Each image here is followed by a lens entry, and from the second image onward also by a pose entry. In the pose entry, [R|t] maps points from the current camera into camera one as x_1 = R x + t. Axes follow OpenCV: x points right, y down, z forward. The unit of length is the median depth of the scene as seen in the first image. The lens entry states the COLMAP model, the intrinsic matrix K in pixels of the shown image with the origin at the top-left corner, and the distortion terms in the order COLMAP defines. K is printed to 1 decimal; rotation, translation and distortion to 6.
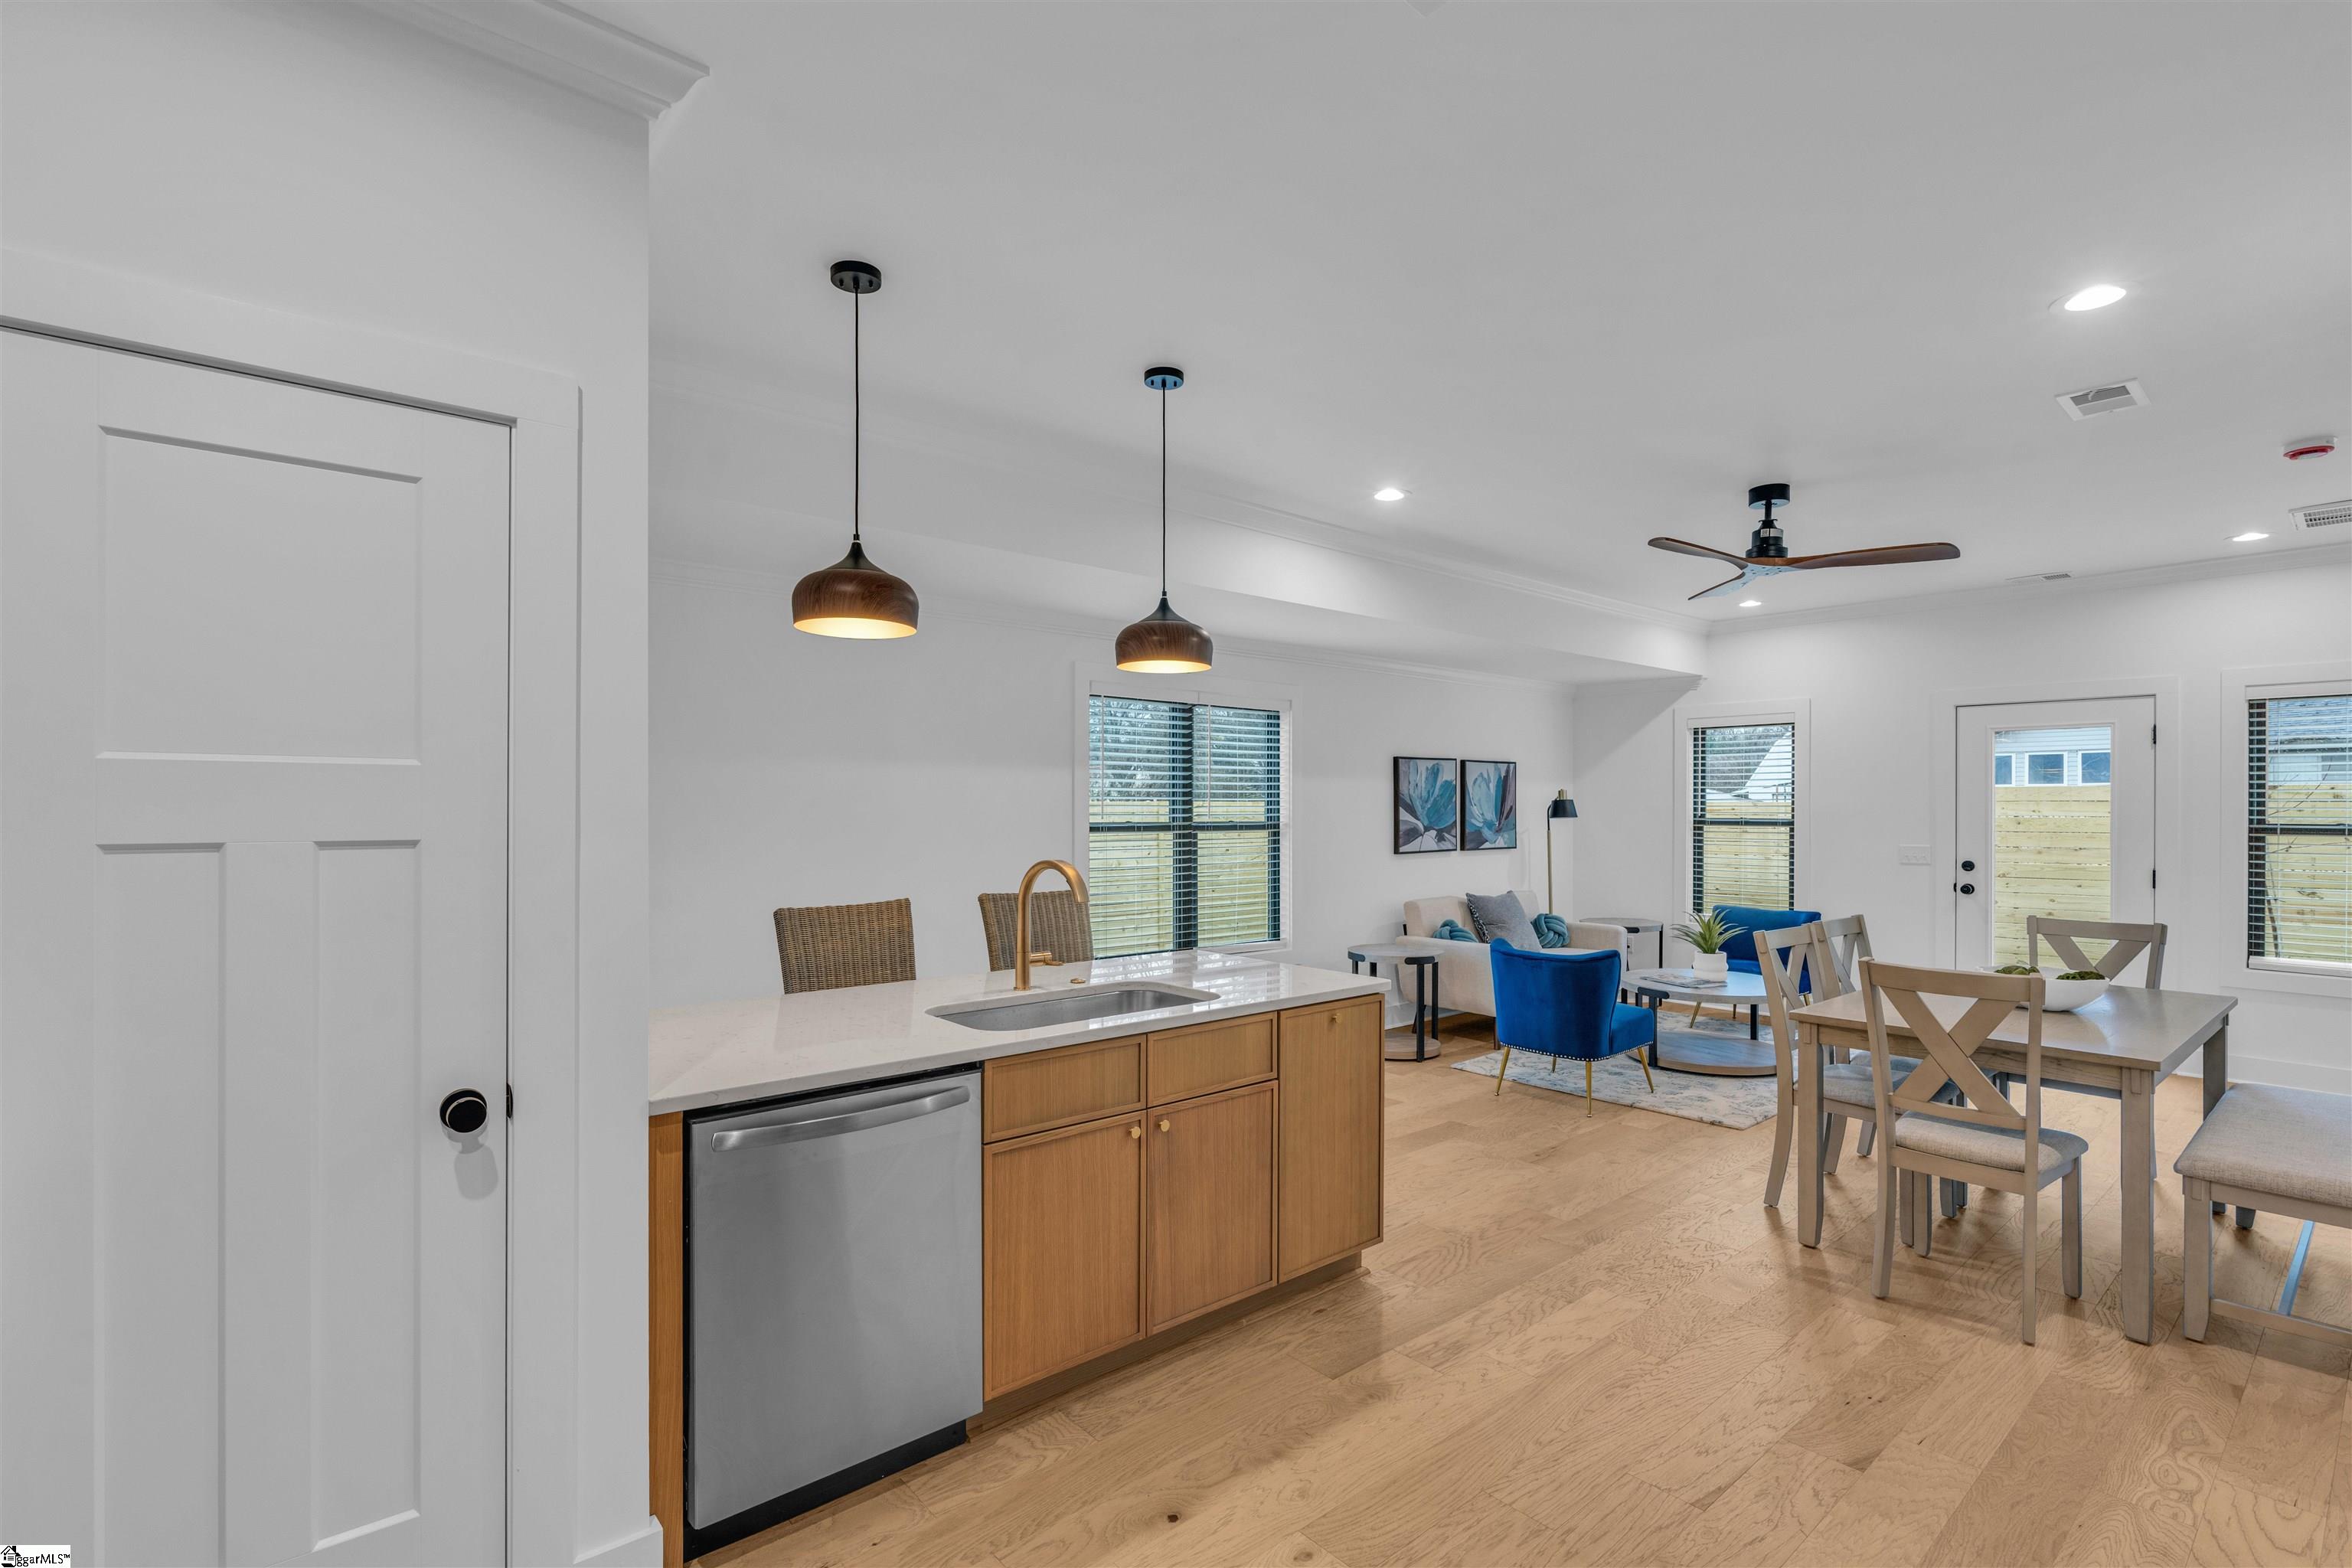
lens RADIAL K [[1096.5, 0, 1175.8], [0, 1096.5, 780.9], [0, 0, 1]] dist [-0.018293, -0.000259]
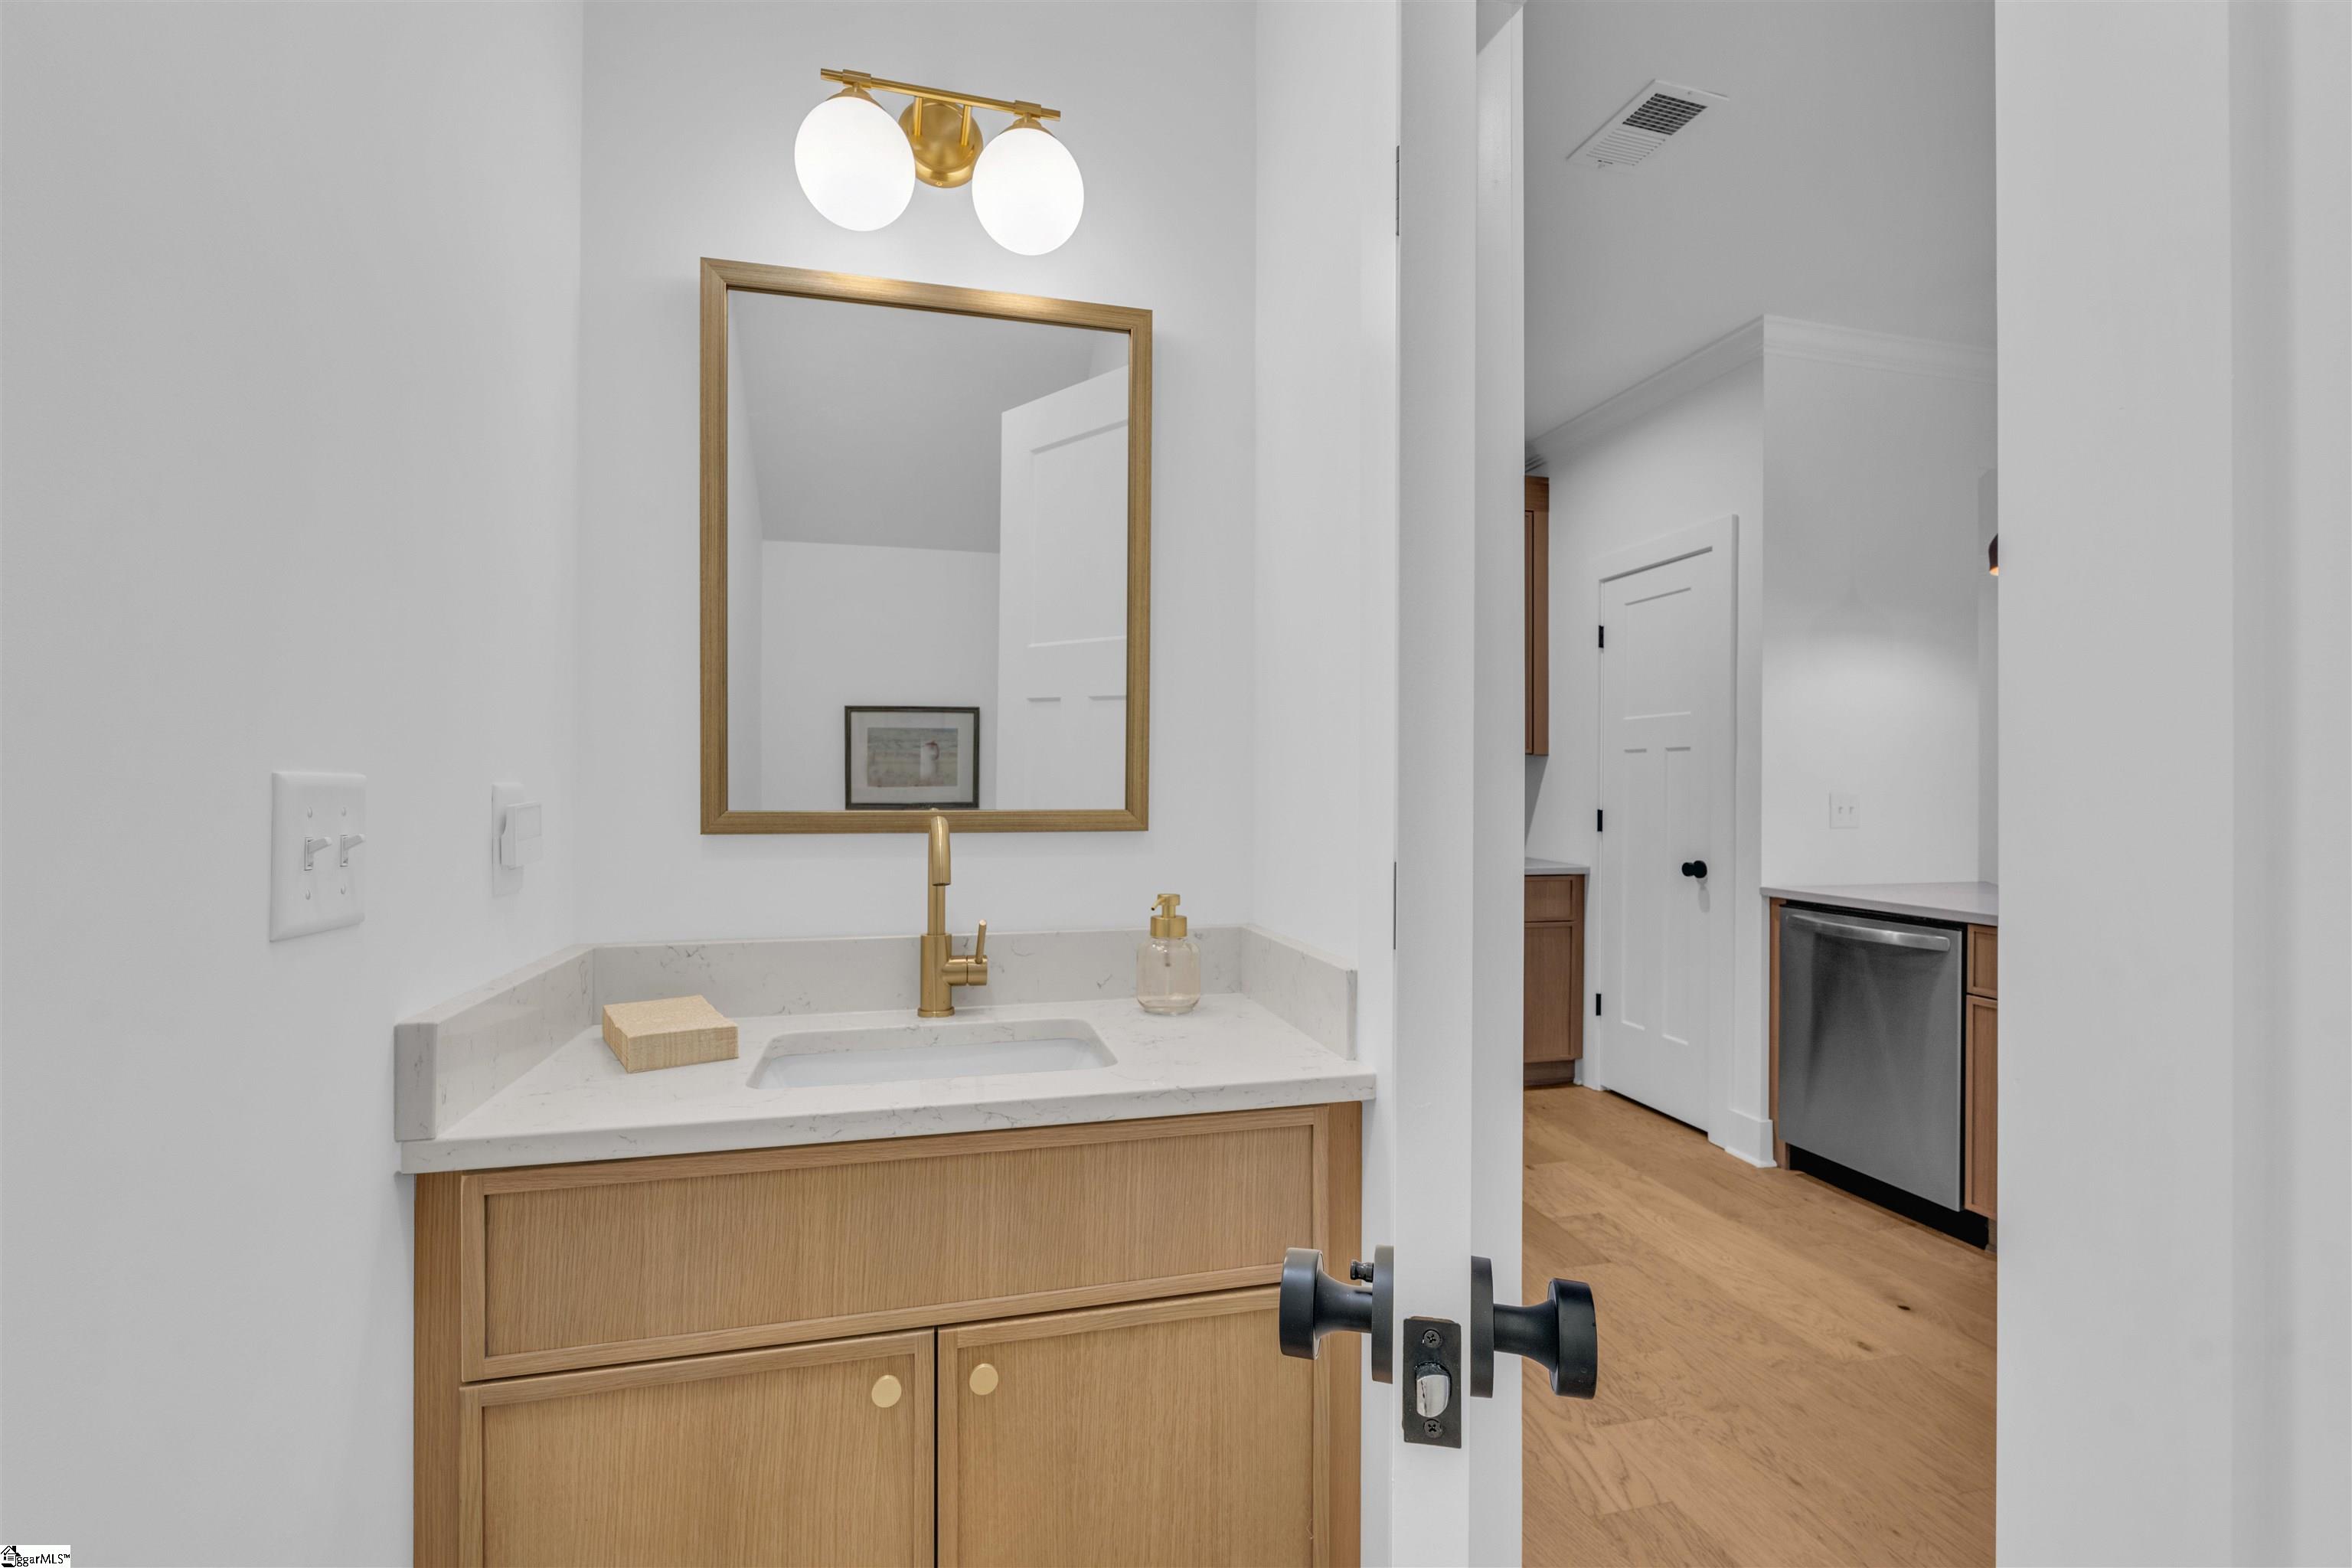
lens RADIAL K [[1026.5, 0, 1163.5], [0, 1026.5, 787.8], [0, 0, 1]] dist [-0.000495, 0.000294]
pose [[-0.451890, -0.008038, -0.892037, 1.111630], [0.010711, 0.999838, -0.014436, 0.105319], [0.892009, -0.016077, -0.451731, 0.659153]]
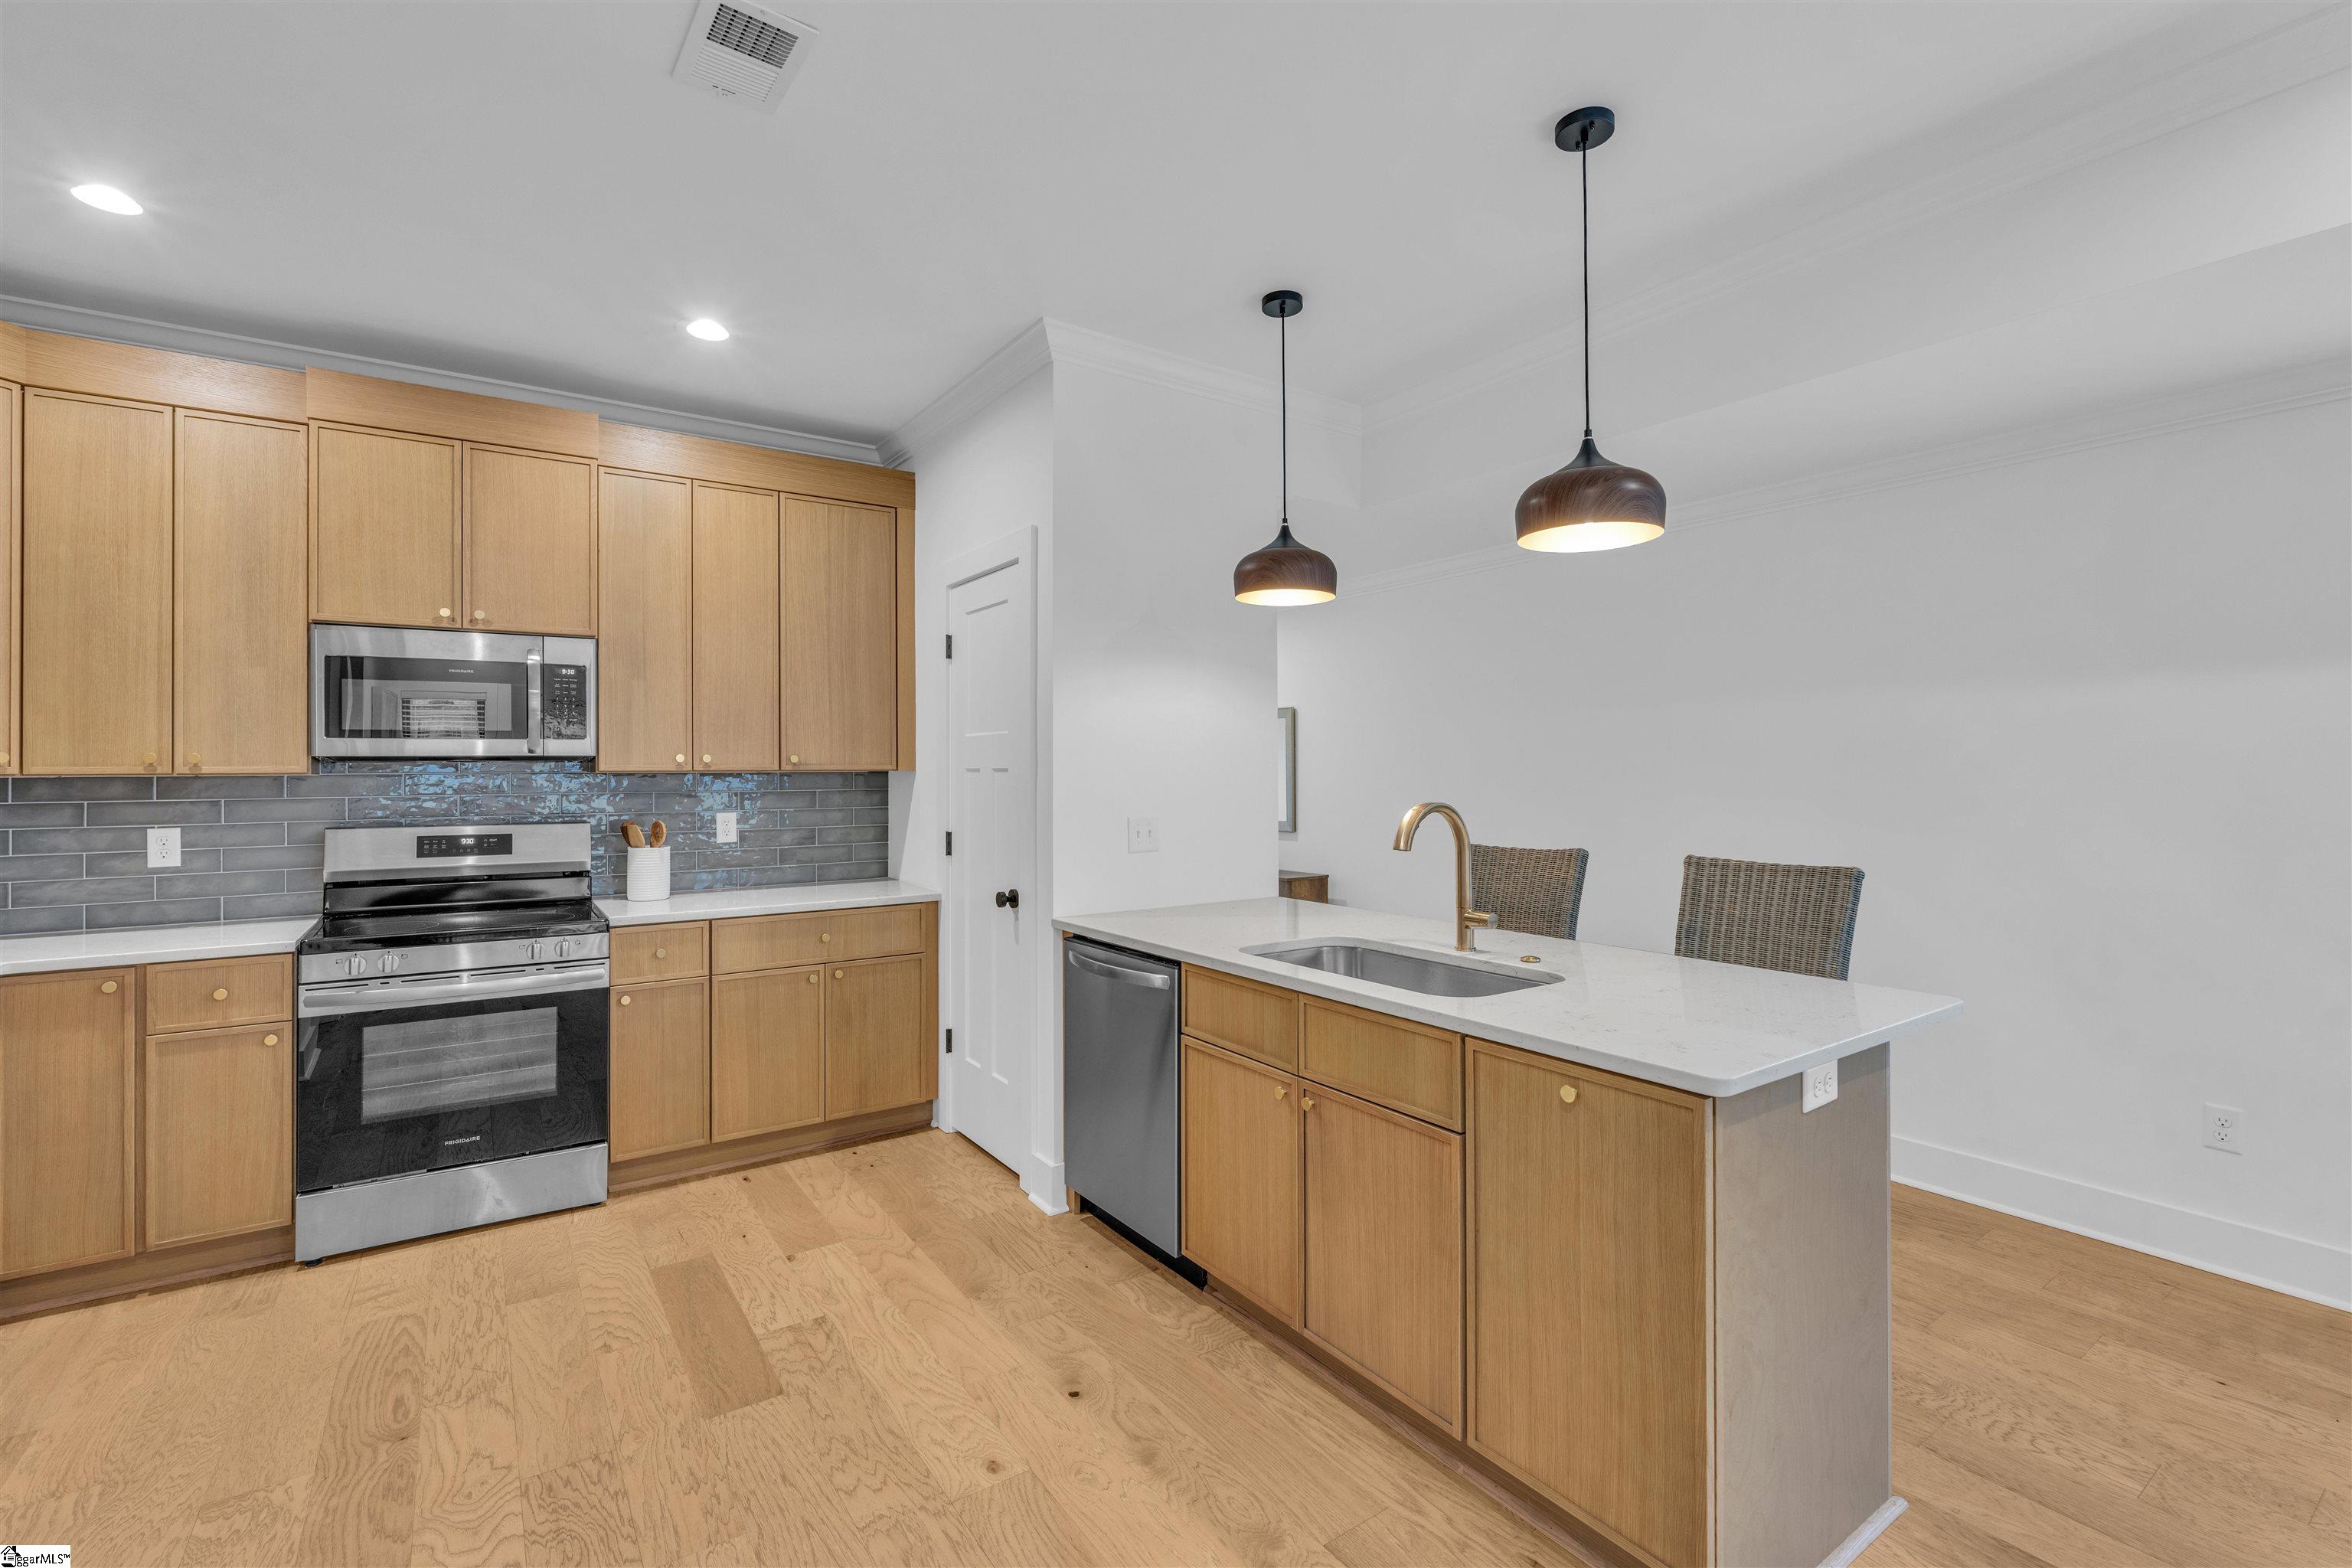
lens RADIAL K [[1026.5, 0, 1137.4], [0, 1026.5, 775.3], [0, 0, 1]] dist [-0.000495, 0.000294]
pose [[-0.127816, -0.001717, -0.991796, 0.830496], [0.026757, 0.999629, -0.005178, 0.057055], [0.991437, -0.027199, -0.127723, 1.000111]]
